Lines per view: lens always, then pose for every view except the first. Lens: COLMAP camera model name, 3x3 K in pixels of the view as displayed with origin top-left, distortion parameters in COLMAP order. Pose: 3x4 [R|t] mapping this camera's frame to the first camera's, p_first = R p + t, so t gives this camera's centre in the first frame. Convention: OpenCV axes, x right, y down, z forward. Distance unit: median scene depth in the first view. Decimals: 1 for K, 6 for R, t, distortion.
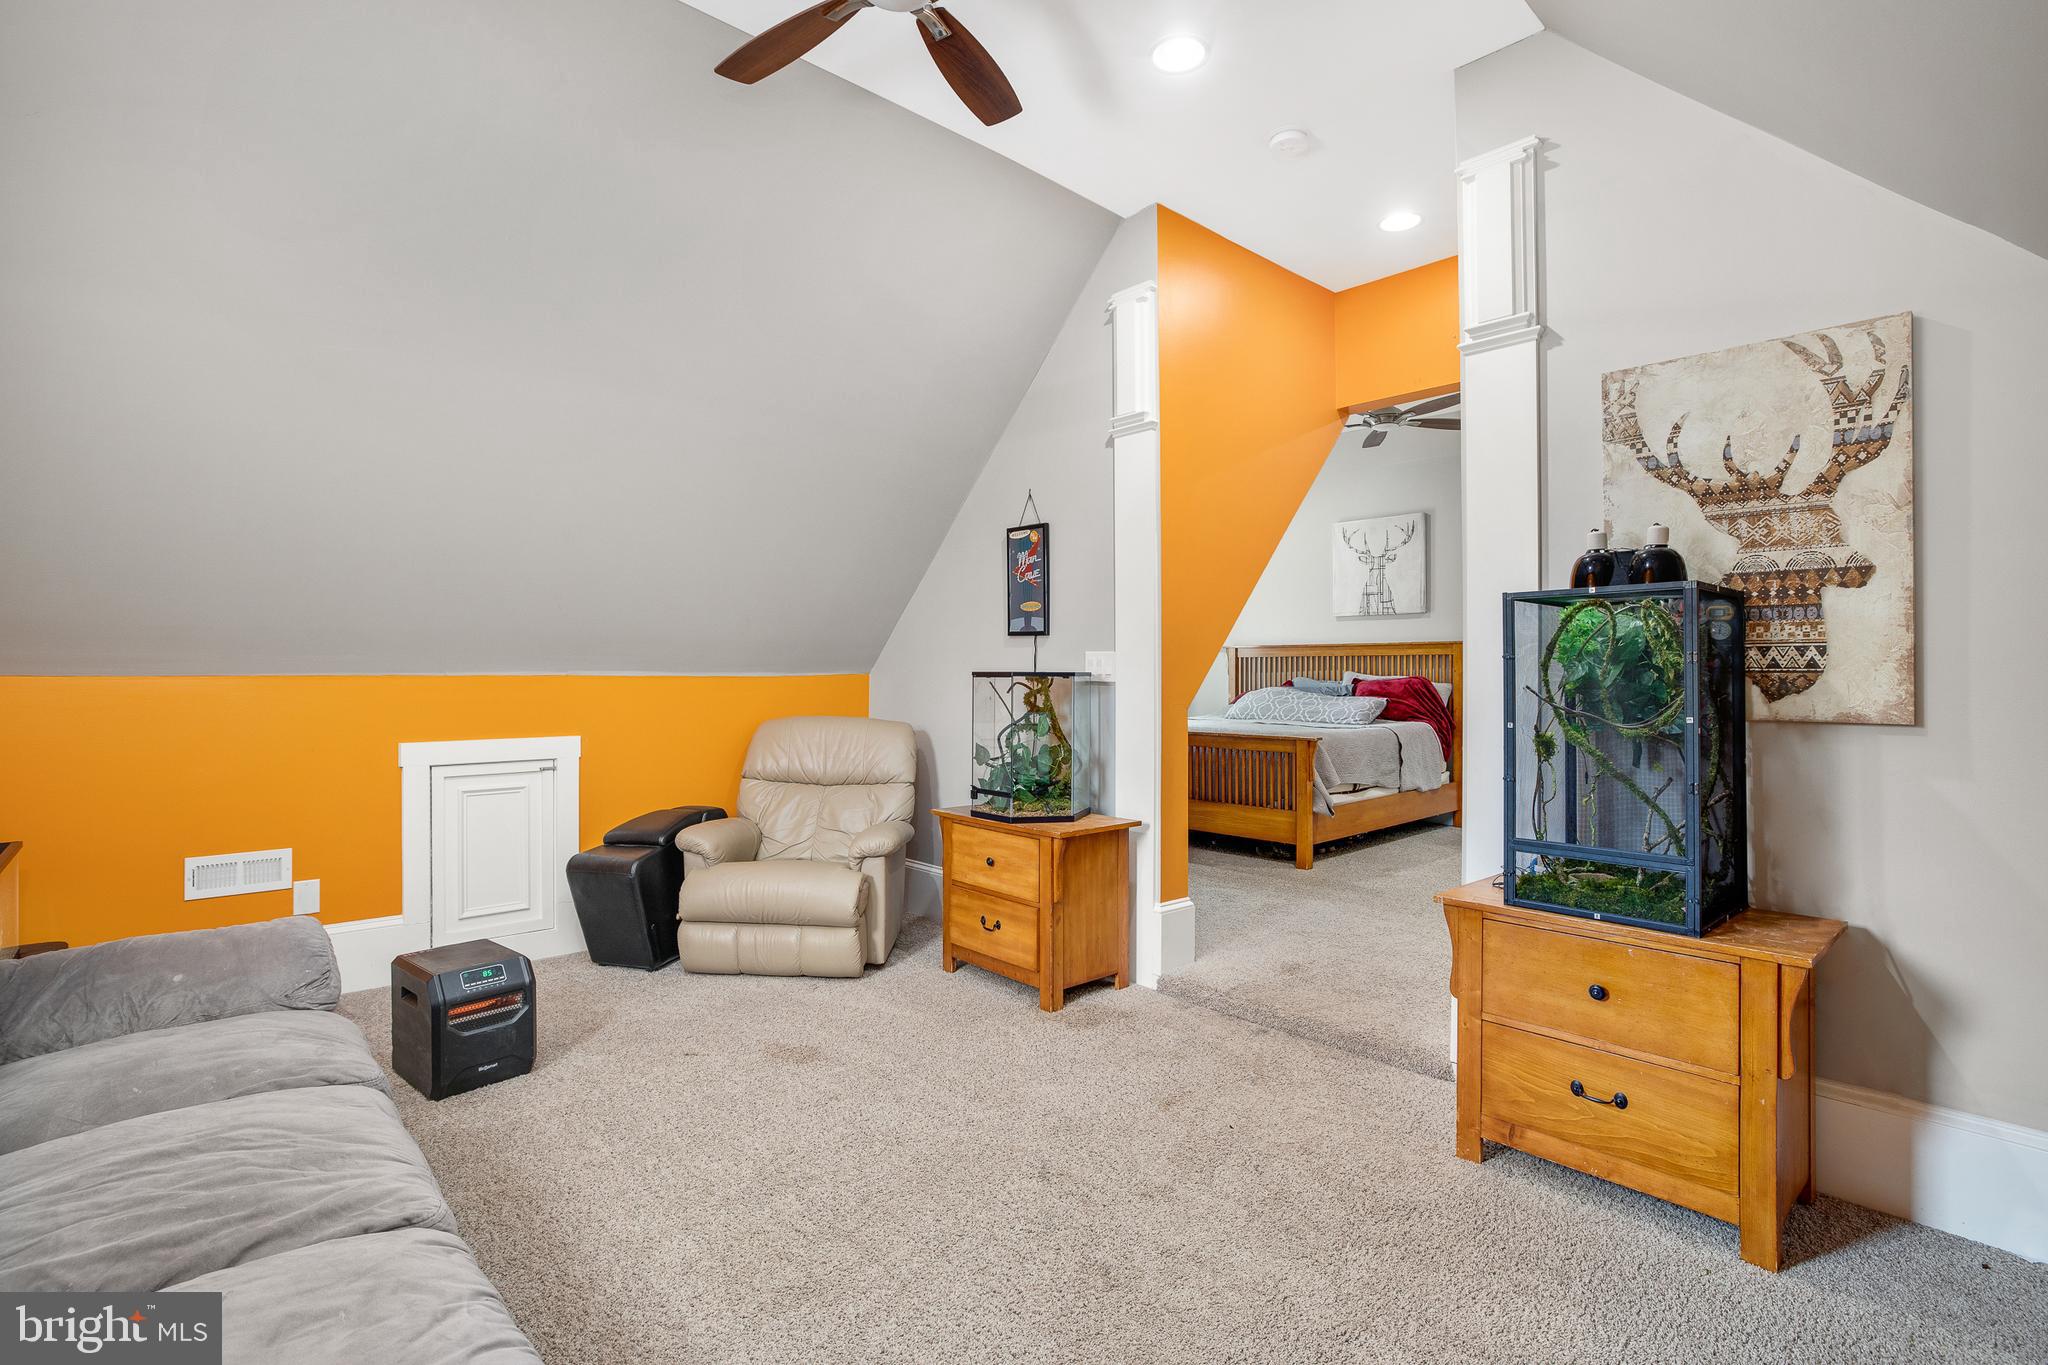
lens RADIAL K [[968.7, 0, 1029.6], [0, 968.7, 666.2], [0, 0, 1]] dist [-0.023757, 0.000201]
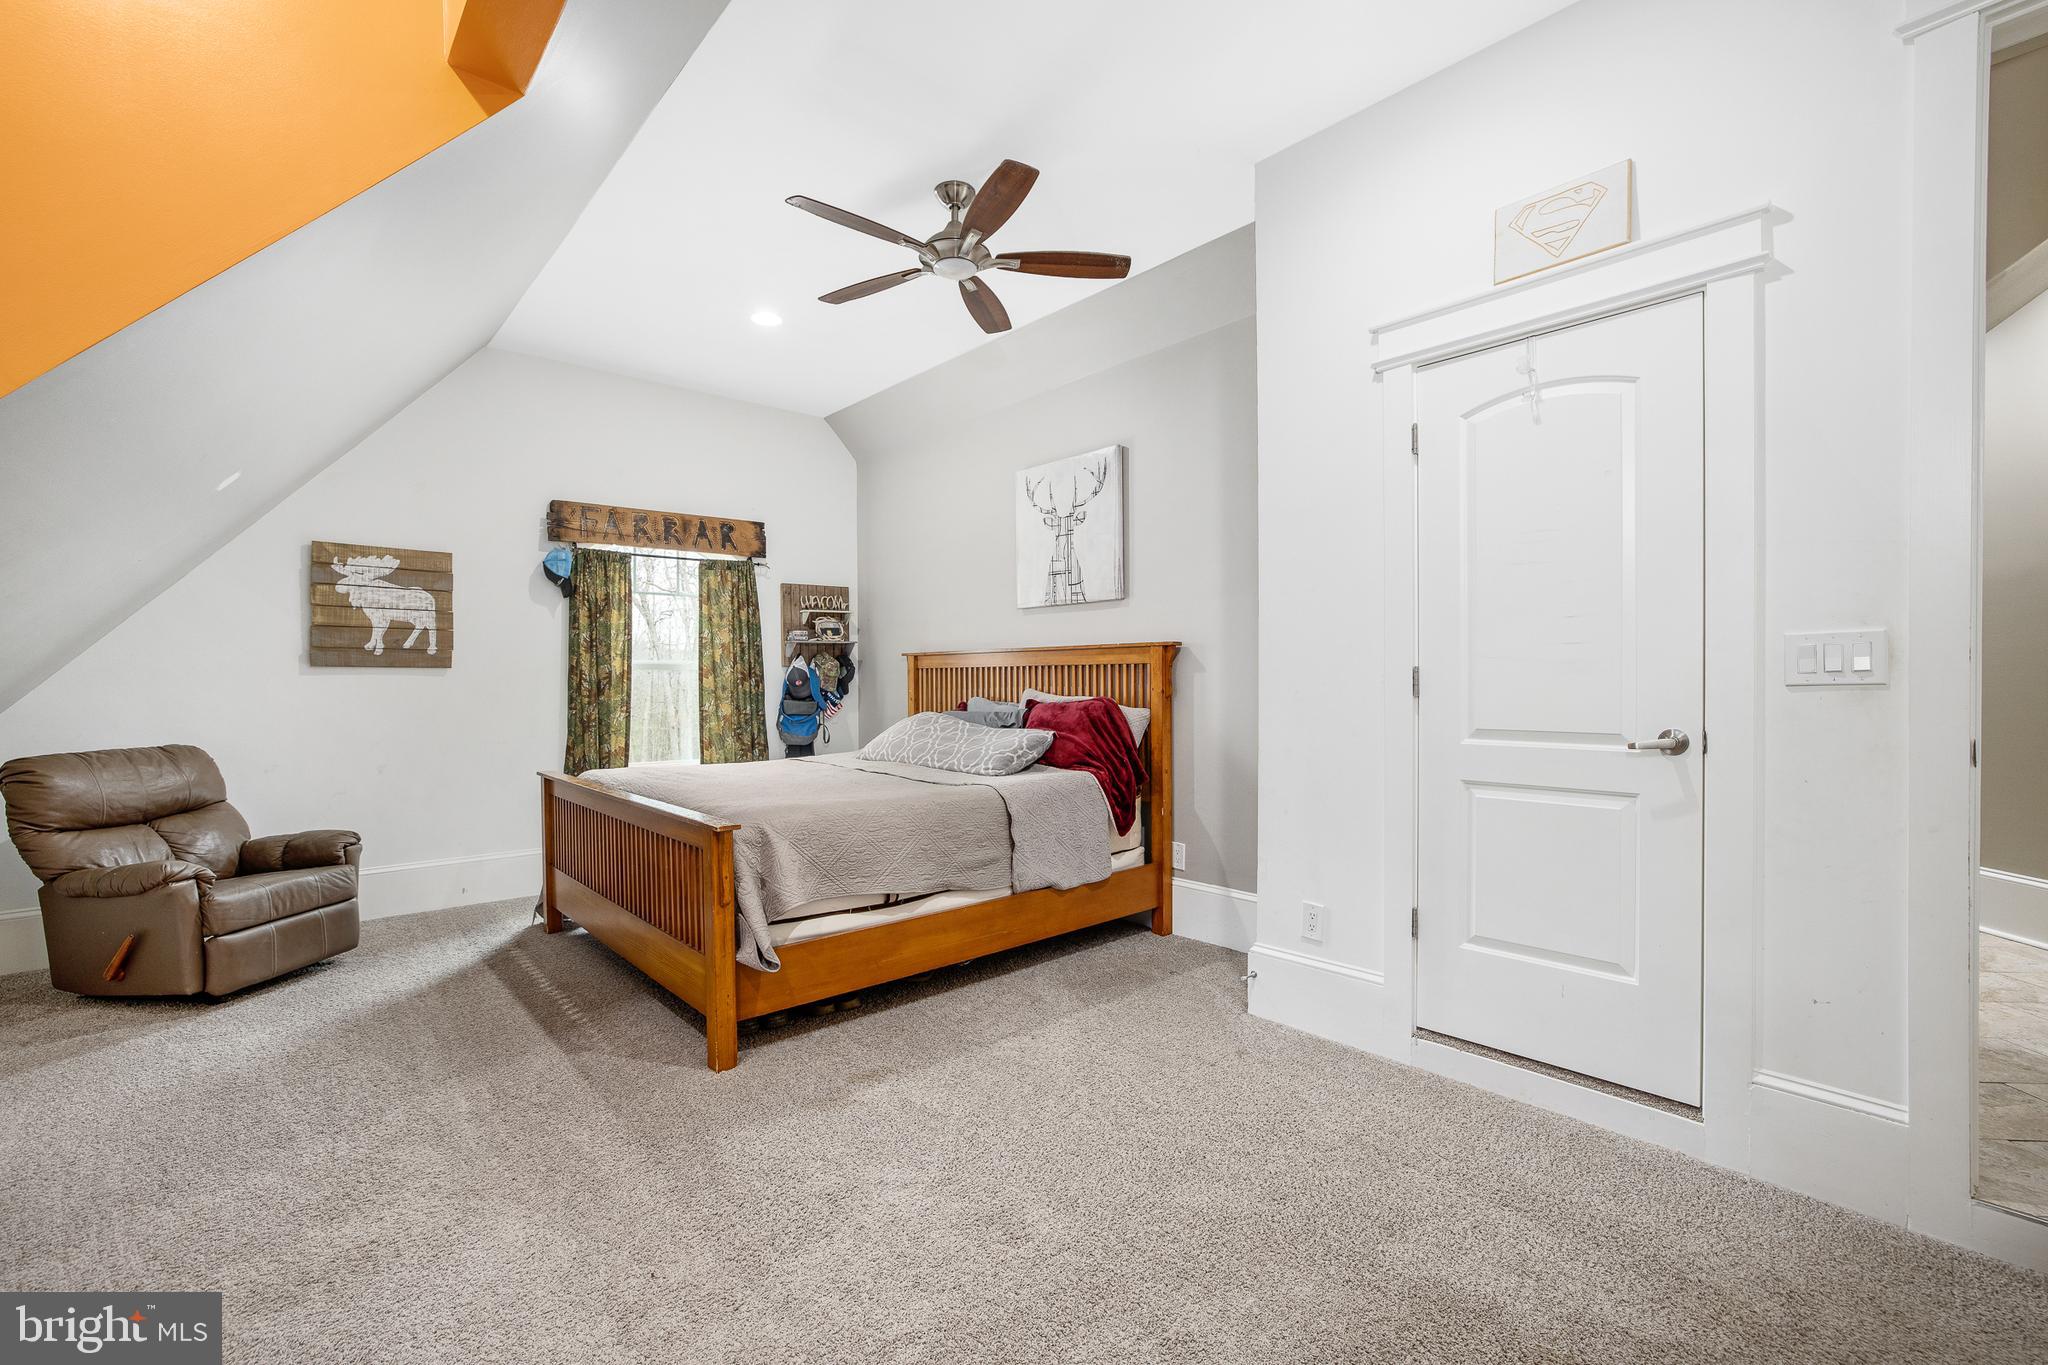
lens RADIAL K [[894.3, 0, 1024.0], [0, 894.3, 682.5], [0, 0, 1]] dist [-0.002304, -0.000258]
pose [[0.999569, -0.010156, -0.027558, 0.358558], [0.010464, 0.999884, 0.011059, -0.006388], [0.027443, -0.011343, 0.999559, 0.392629]]
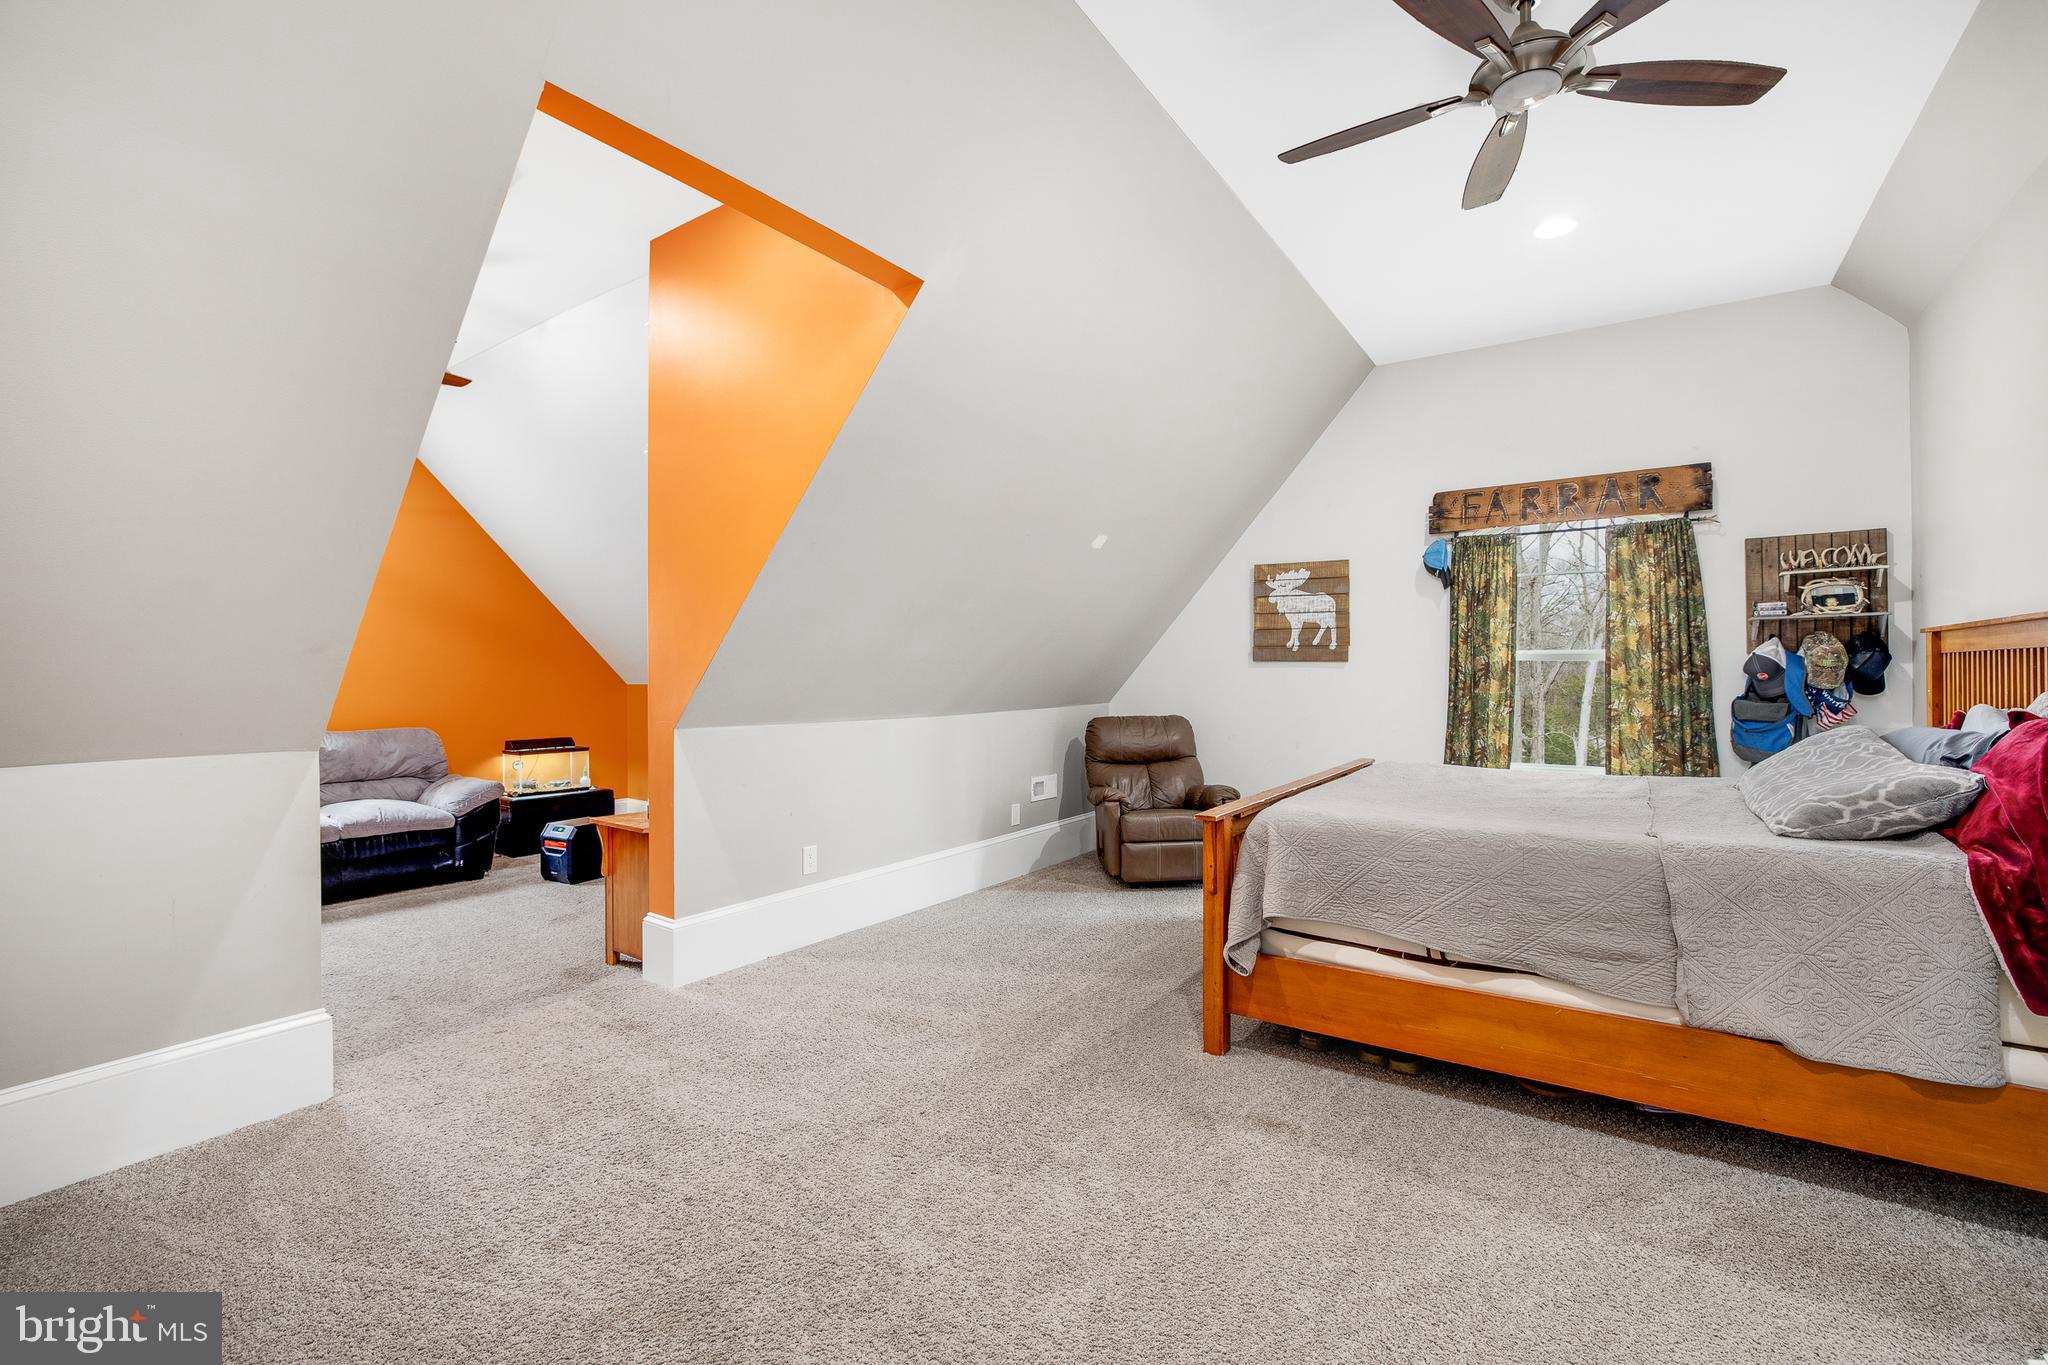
lens RADIAL K [[897.7, 0, 1023.8], [0, 897.7, 673.3], [0, 0, 1]] dist [-0.000900, 0.008610]
pose [[0.235963, -0.005487, -0.971747, 0.580486], [0.011231, 0.999933, -0.002919, -0.004840], [0.971697, -0.010225, 0.236009, 0.595142]]
